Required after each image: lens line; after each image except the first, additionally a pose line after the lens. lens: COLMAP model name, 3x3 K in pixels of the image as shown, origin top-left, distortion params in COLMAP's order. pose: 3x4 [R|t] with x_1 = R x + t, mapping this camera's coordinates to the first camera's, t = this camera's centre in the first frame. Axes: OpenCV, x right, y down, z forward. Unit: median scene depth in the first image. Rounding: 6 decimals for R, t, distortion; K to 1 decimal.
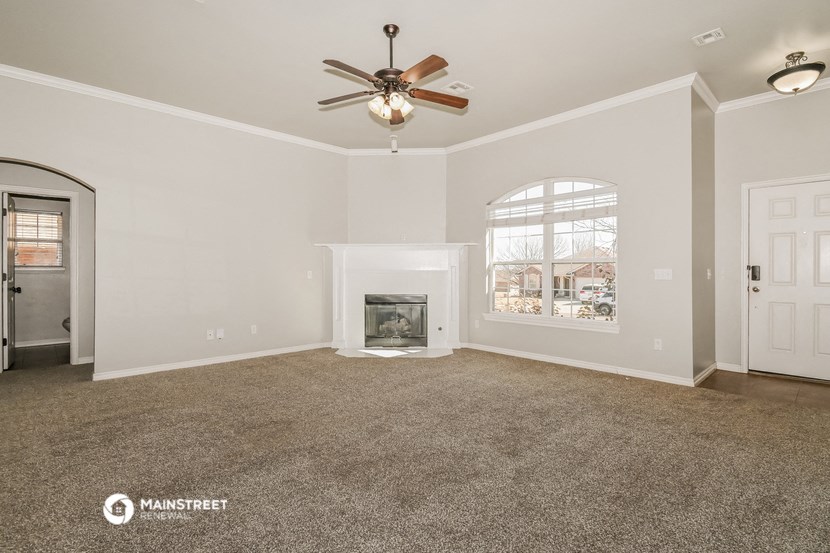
lens RADIAL K [[418.1, 0, 415.0], [0, 418.1, 276.5], [0, 0, 1]] dist [-0.028039, 0.000105]
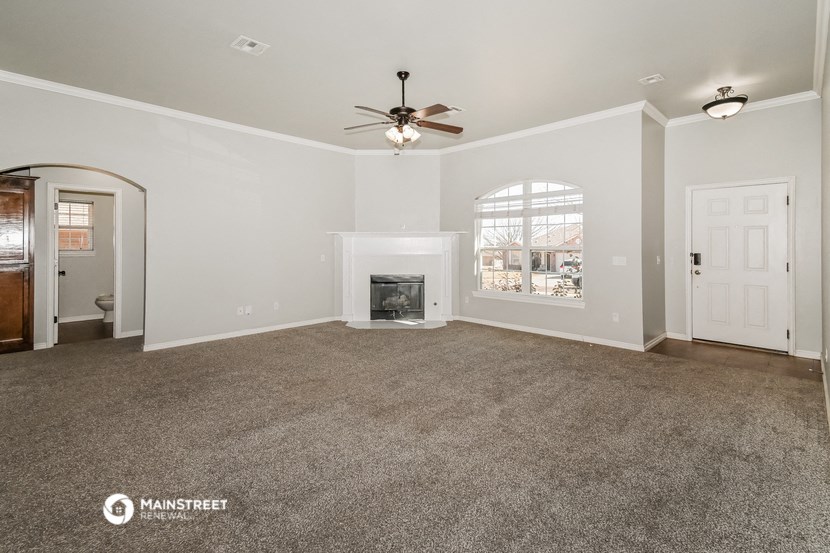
lens RADIAL K [[415.6, 0, 401.3], [0, 415.6, 252.6], [0, 0, 1]] dist [0.001162, 0.000307]
pose [[0.999974, -0.005407, 0.004840, -0.057545], [0.005352, 0.999923, 0.011170, -0.046785], [-0.004900, -0.011144, 0.999926, -0.234900]]
